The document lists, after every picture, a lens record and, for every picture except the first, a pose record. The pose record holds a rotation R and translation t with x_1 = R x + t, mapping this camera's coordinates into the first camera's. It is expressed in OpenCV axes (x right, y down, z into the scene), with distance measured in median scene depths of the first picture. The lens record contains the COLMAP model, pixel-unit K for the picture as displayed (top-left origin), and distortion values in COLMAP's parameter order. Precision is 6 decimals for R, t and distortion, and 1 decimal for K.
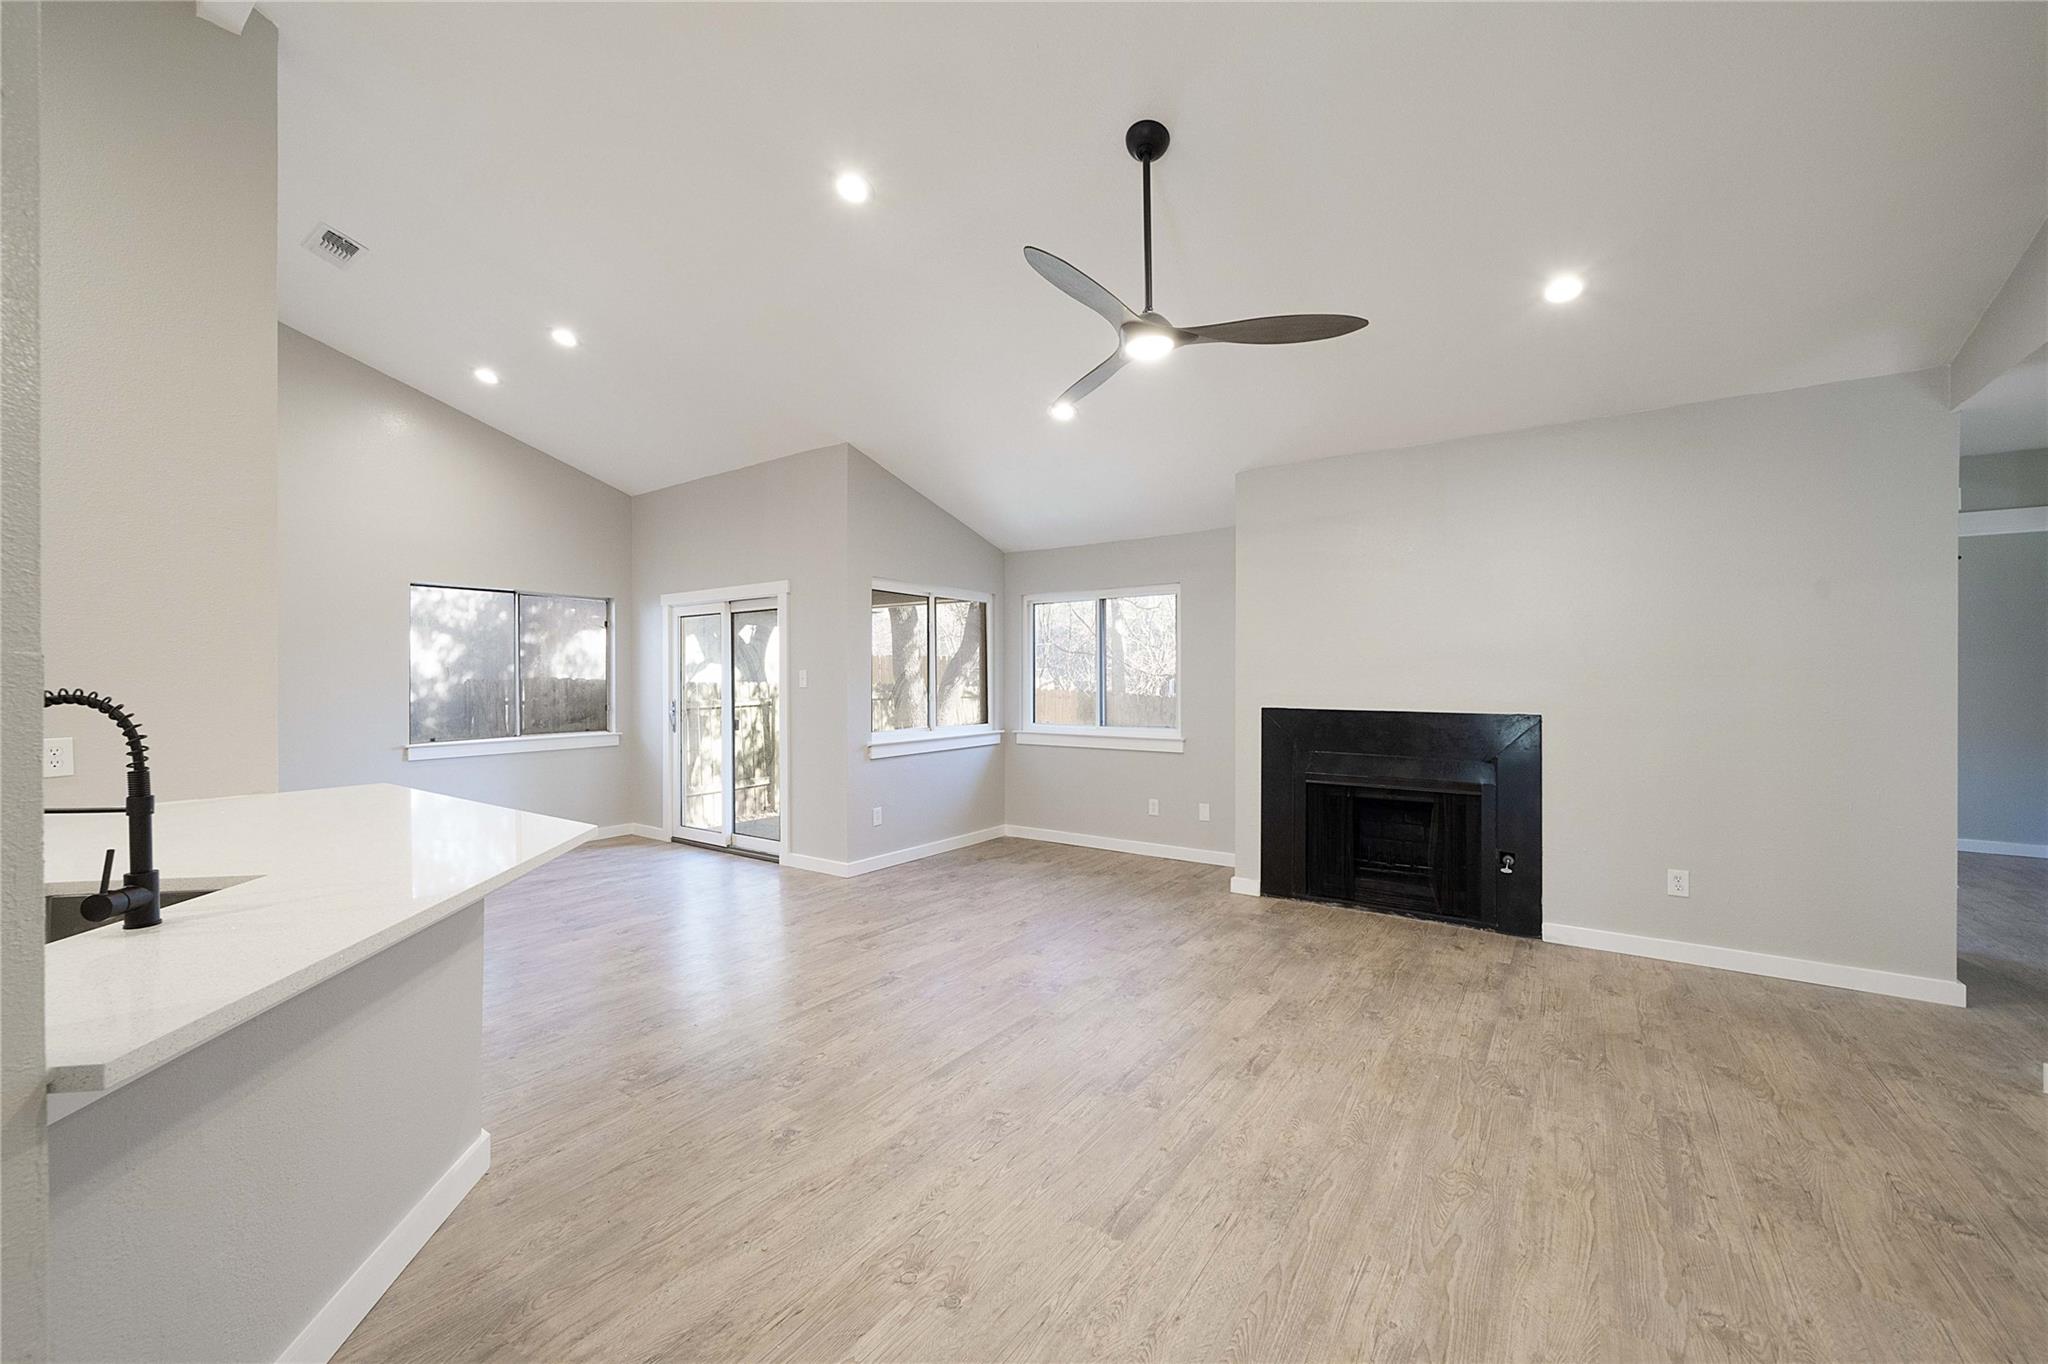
lens RADIAL K [[795.4, 0, 1015.0], [0, 795.4, 694.2], [0, 0, 1]] dist [-0.001513, -0.000310]
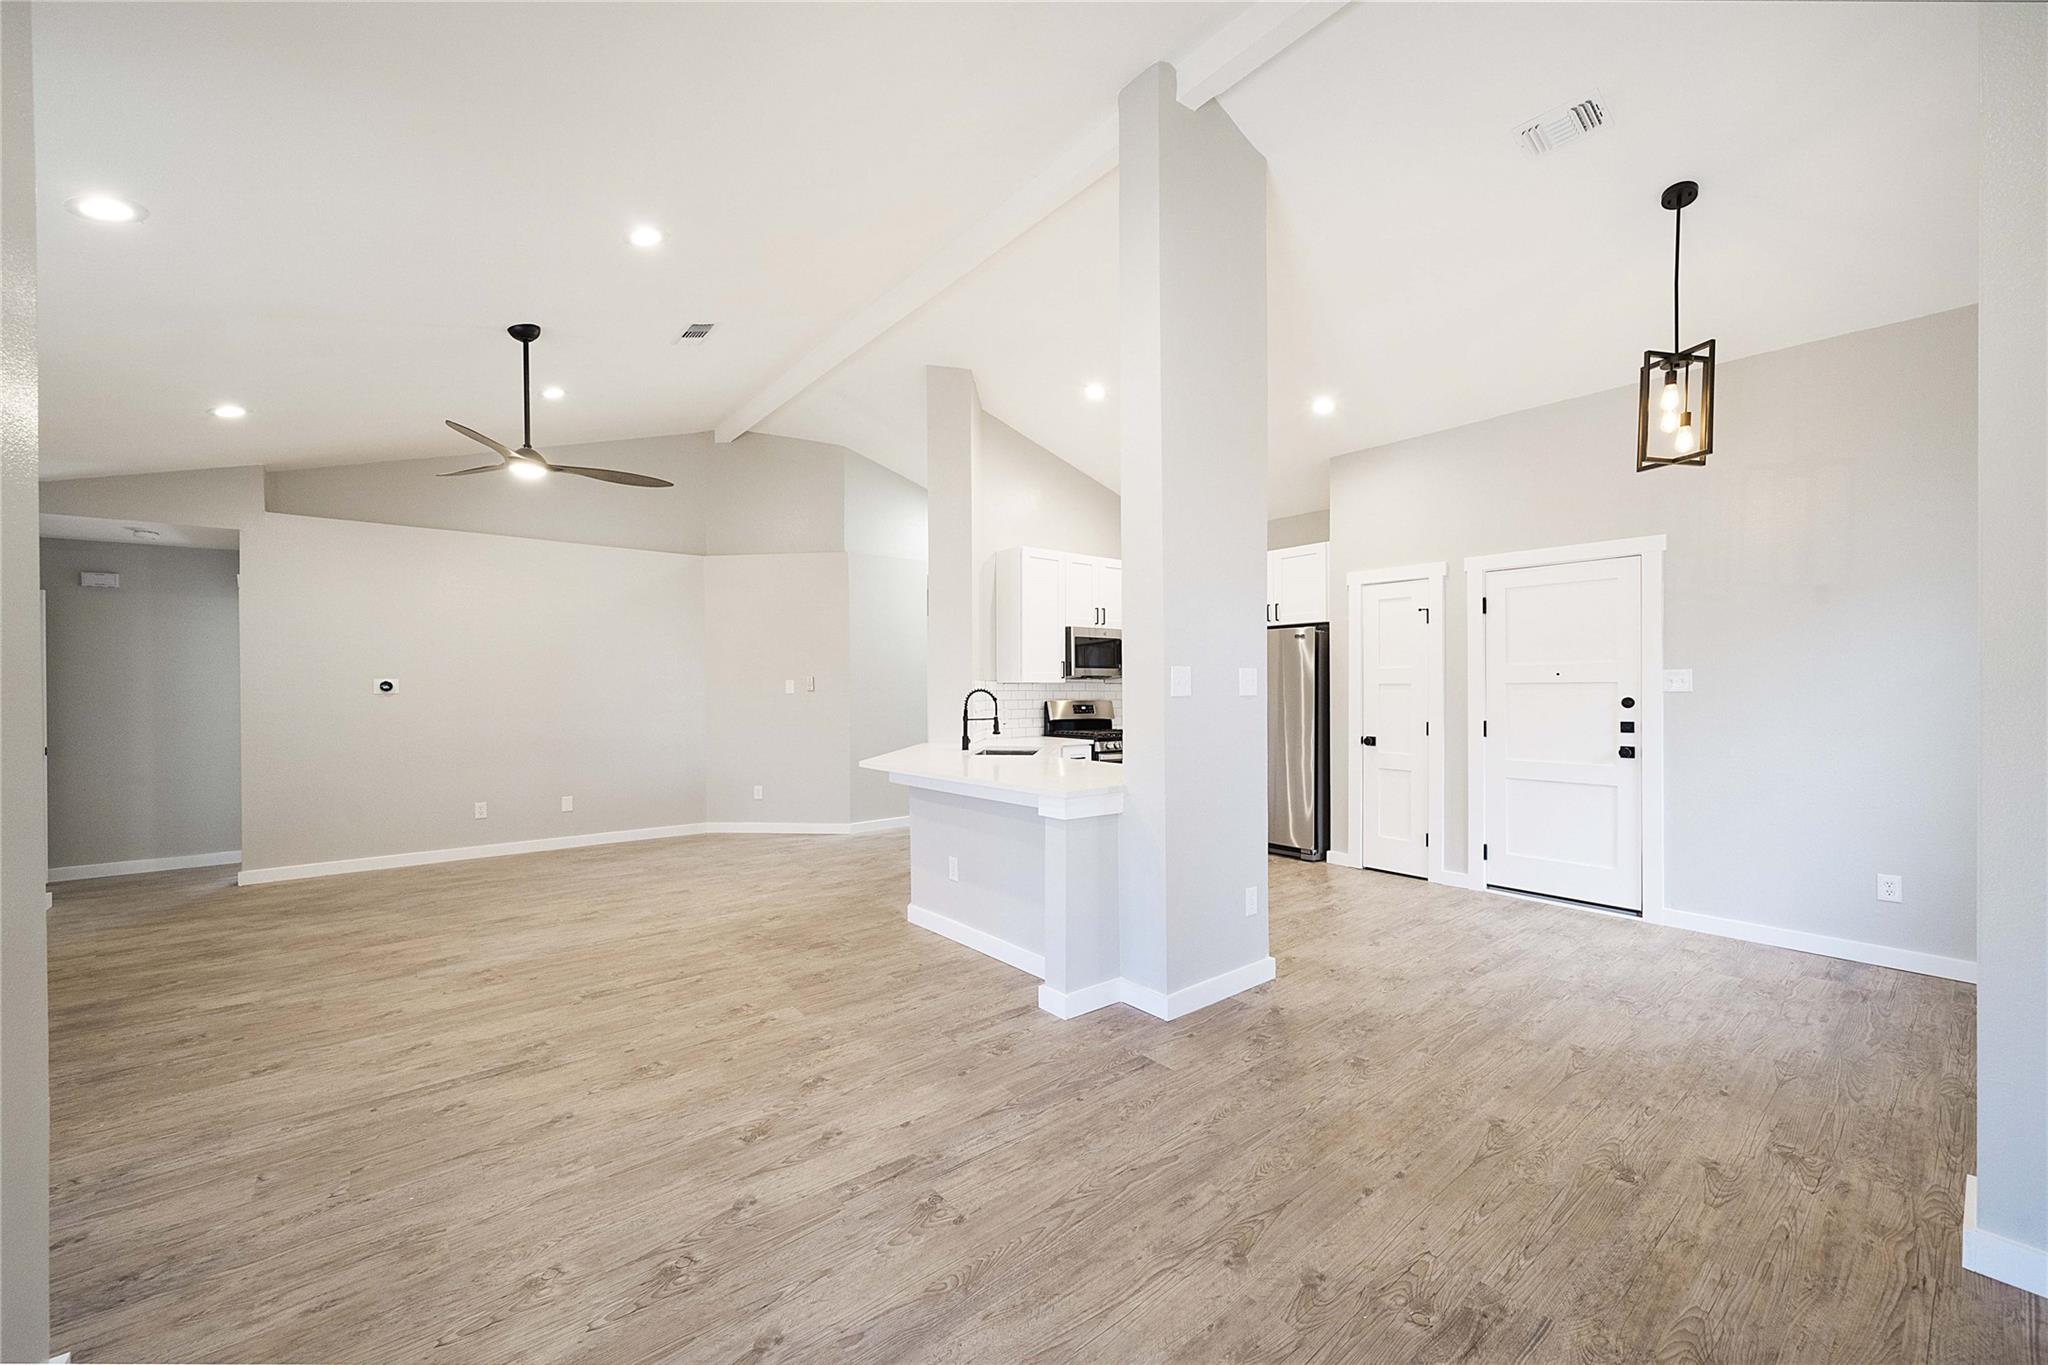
lens RADIAL K [[795.4, 0, 1015.0], [0, 795.4, 694.7], [0, 0, 1]] dist [-0.001513, -0.000310]
pose [[-0.961559, 0.004783, 0.274556, -1.023900], [0.012004, 0.999625, 0.024627, -0.028683], [-0.274335, 0.026976, -0.961256, 1.977859]]
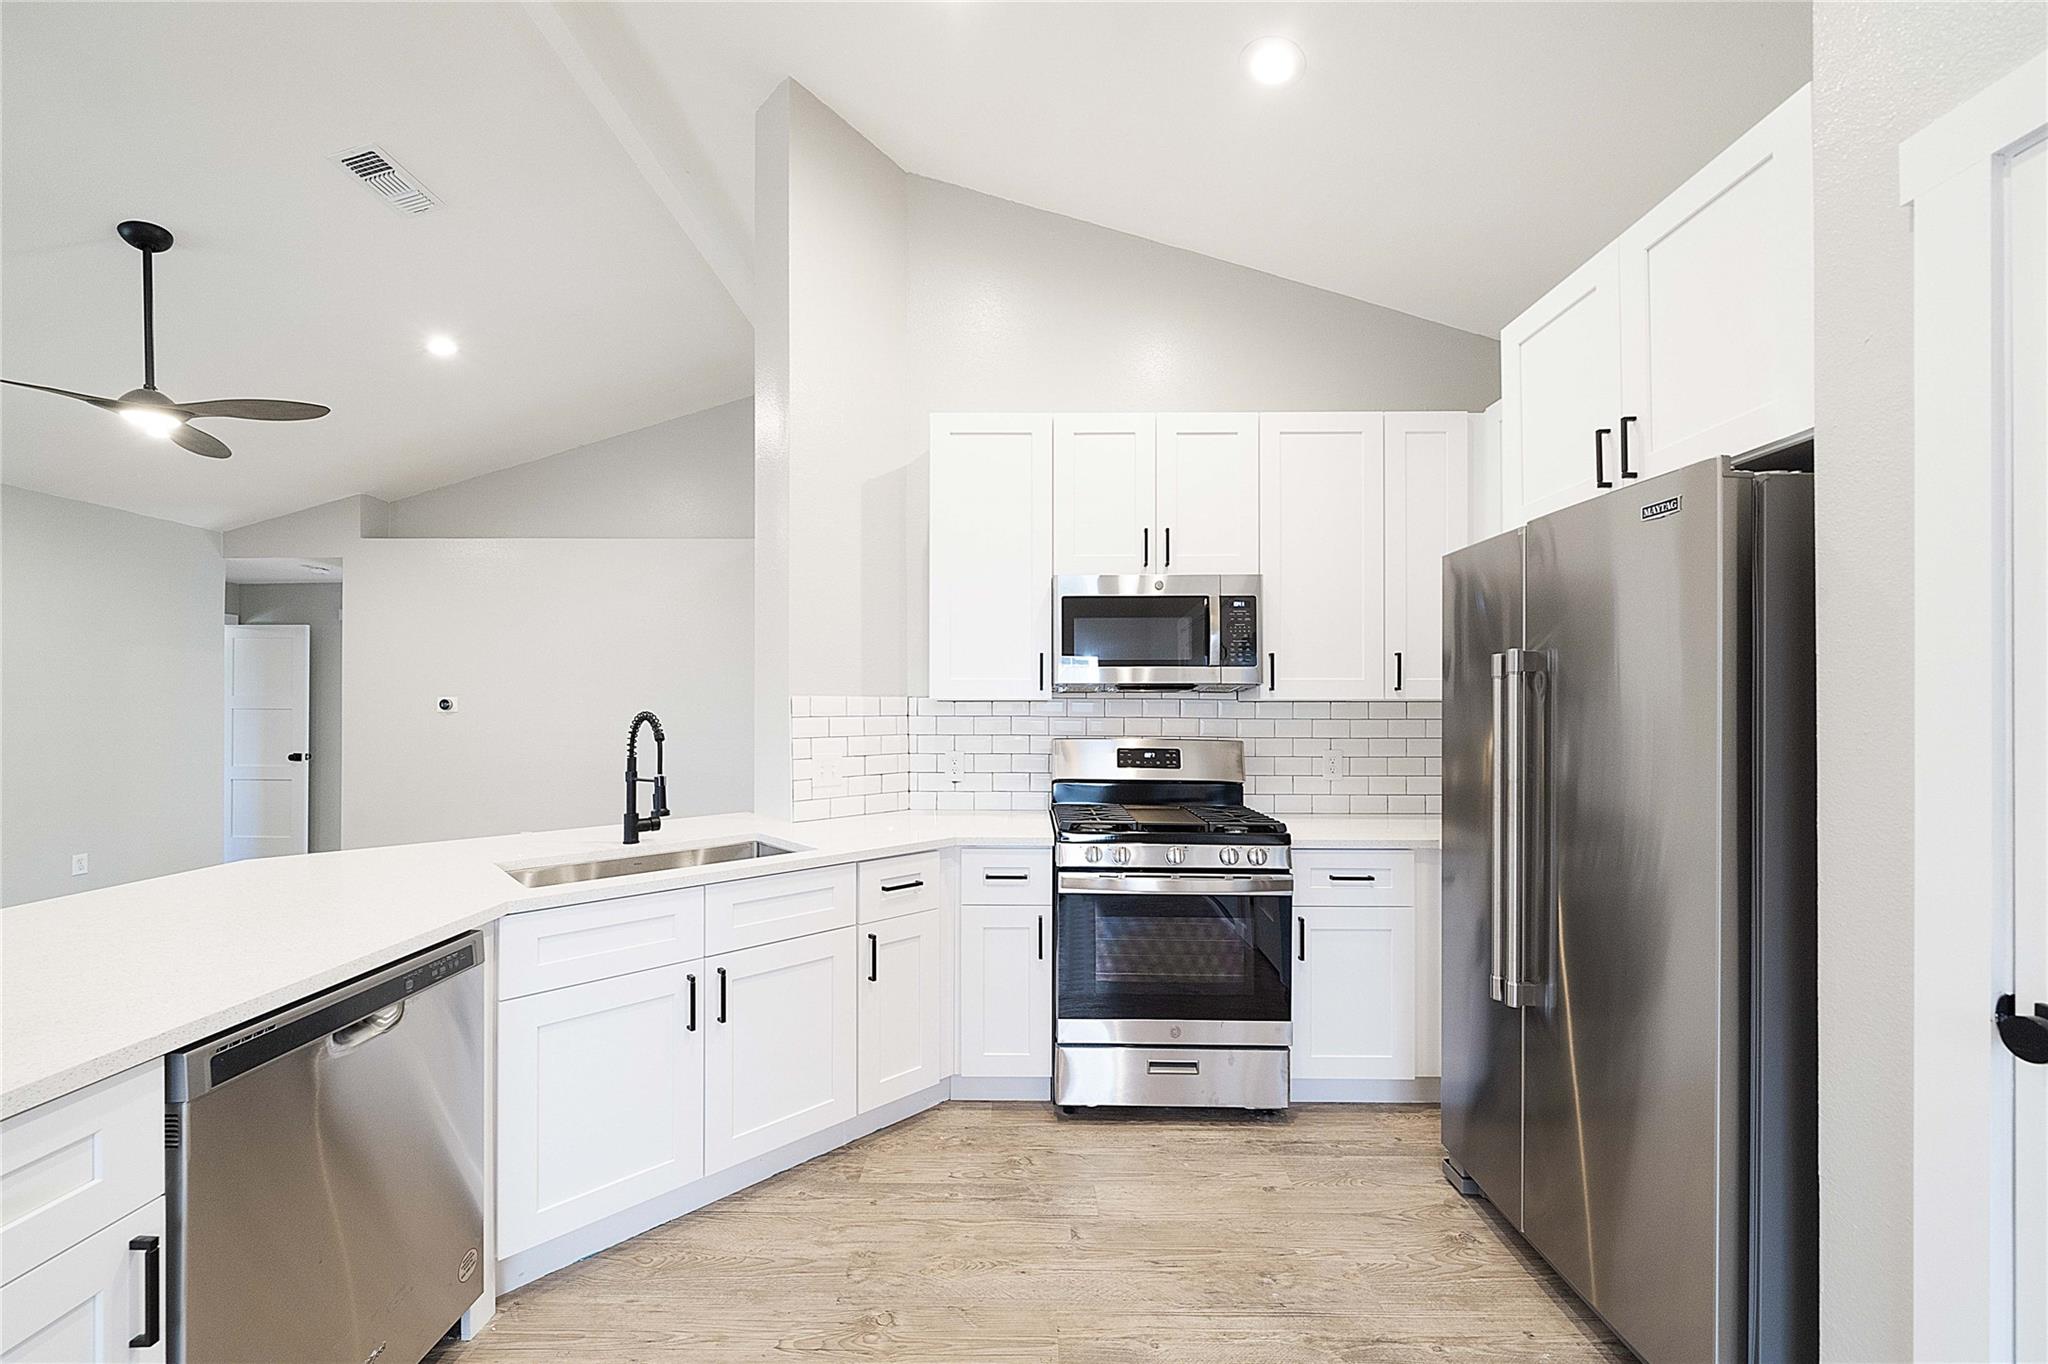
lens RADIAL K [[795.4, 0, 1015.0], [0, 795.4, 694.2], [0, 0, 1]] dist [-0.001513, -0.000310]
pose [[-0.566205, 0.015651, 0.824116, -1.318879], [0.016747, 0.999832, -0.007482, -0.008003], [-0.824095, 0.009565, -0.566372, 0.551817]]
